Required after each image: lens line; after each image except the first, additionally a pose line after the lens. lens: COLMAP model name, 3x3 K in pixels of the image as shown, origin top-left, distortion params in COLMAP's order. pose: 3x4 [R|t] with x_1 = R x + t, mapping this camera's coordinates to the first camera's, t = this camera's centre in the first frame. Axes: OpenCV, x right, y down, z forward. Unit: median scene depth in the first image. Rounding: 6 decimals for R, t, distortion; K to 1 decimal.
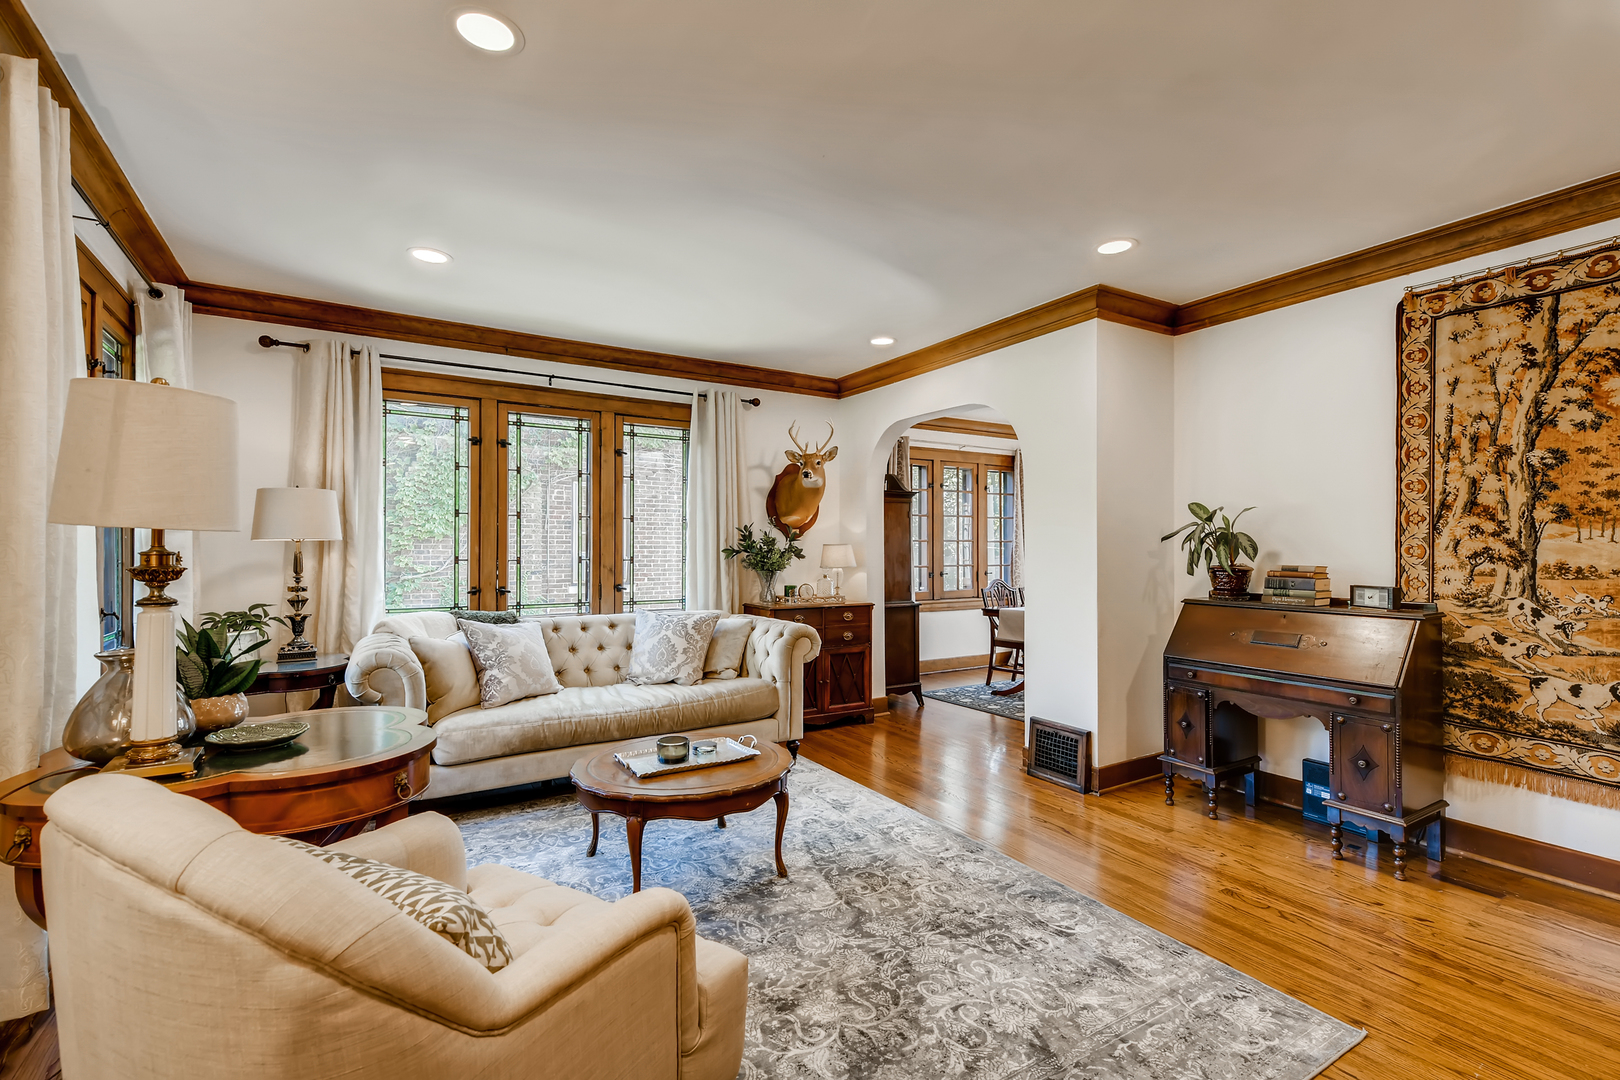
lens RADIAL K [[719.2, 0, 811.7], [0, 719.2, 541.5], [0, 0, 1]] dist [0.015999, -0.006157]
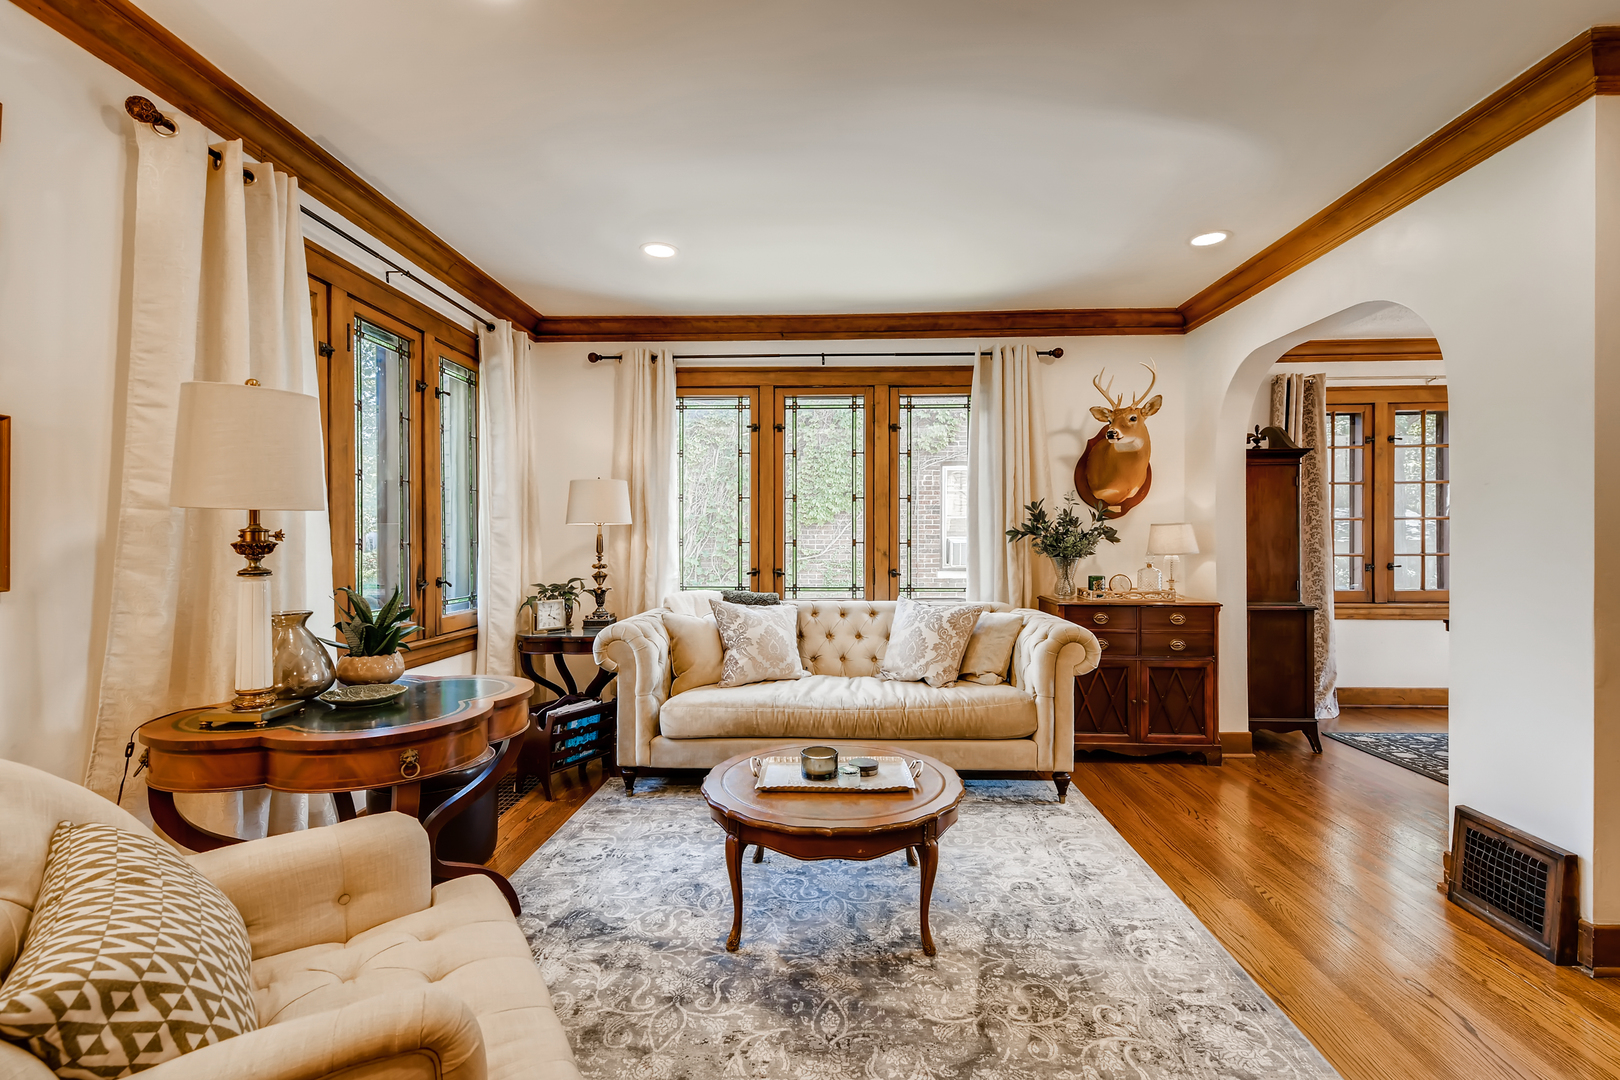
lens RADIAL K [[719.2, 0, 800.3], [0, 719.2, 538.1], [0, 0, 1]] dist [0.015999, -0.006157]
pose [[0.834208, -0.000872, -0.551449, 0.216855], [0.008961, 0.999888, 0.011975, 0.010295], [0.551377, -0.014931, 0.834122, 0.235718]]
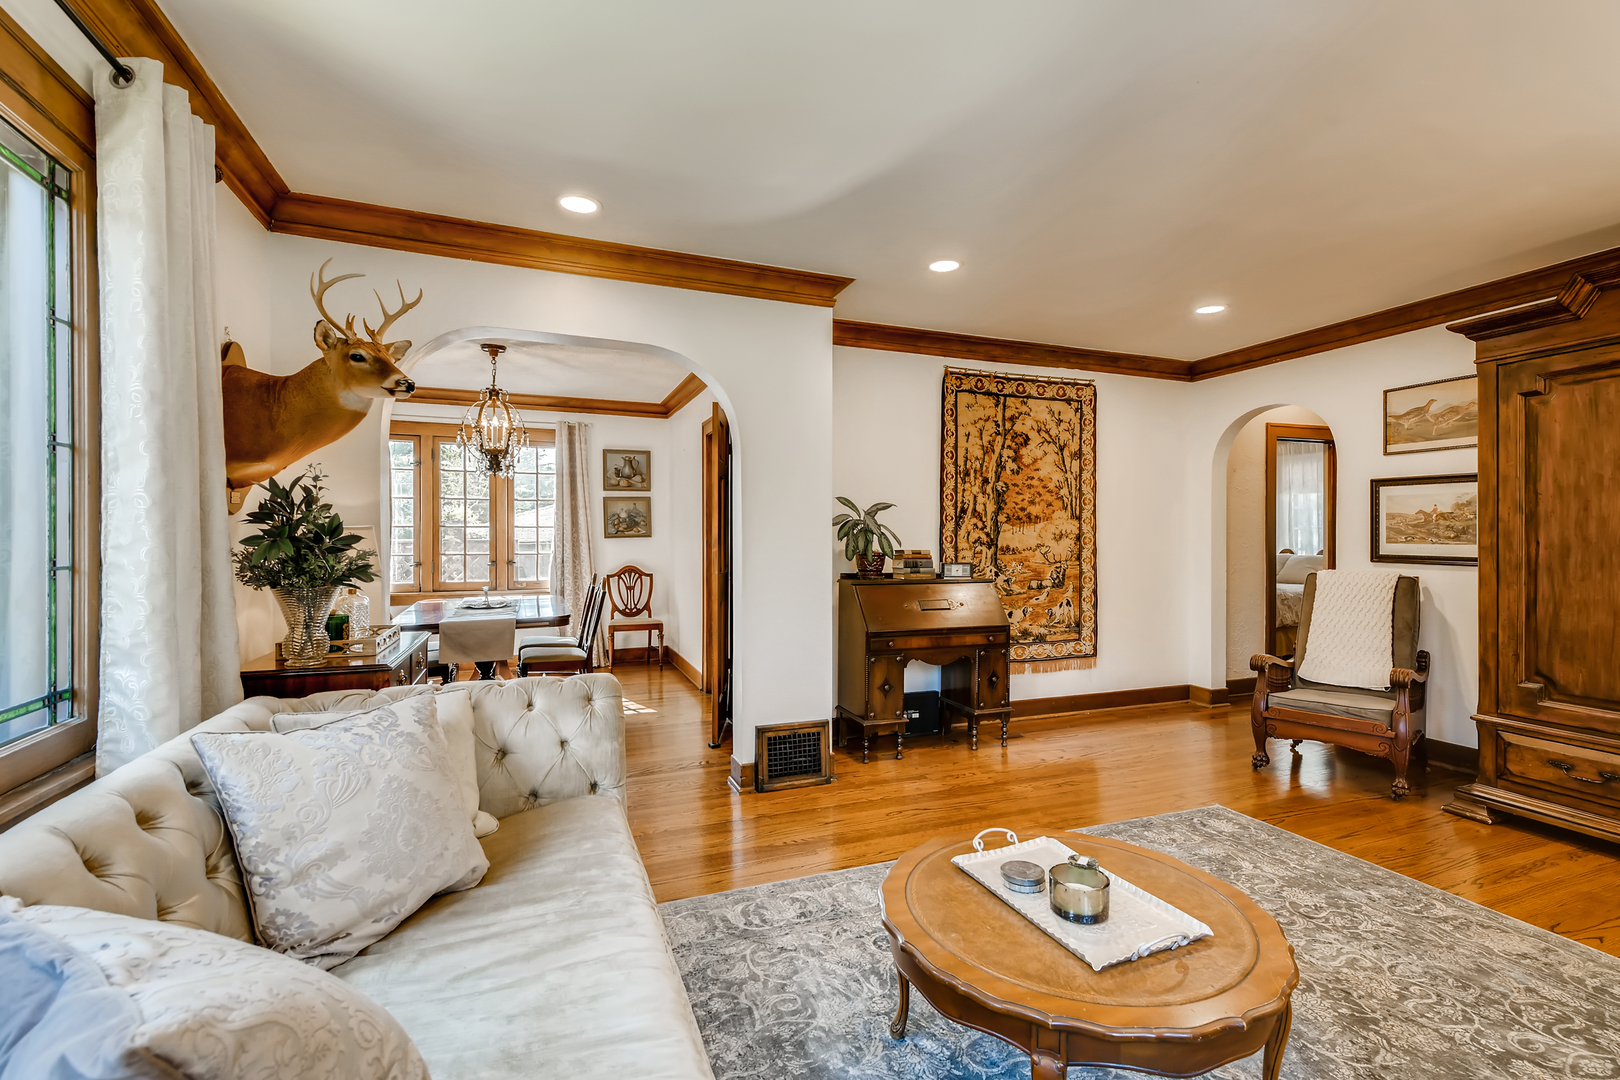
lens RADIAL K [[719.2, 0, 817.7], [0, 719.2, 540.0], [0, 0, 1]] dist [0.015999, -0.006157]
pose [[0.168808, -0.002602, 0.985645, -0.658413], [-0.012031, 0.999917, 0.004700, 0.010283], [-0.985575, -0.012652, 0.168763, 0.928579]]
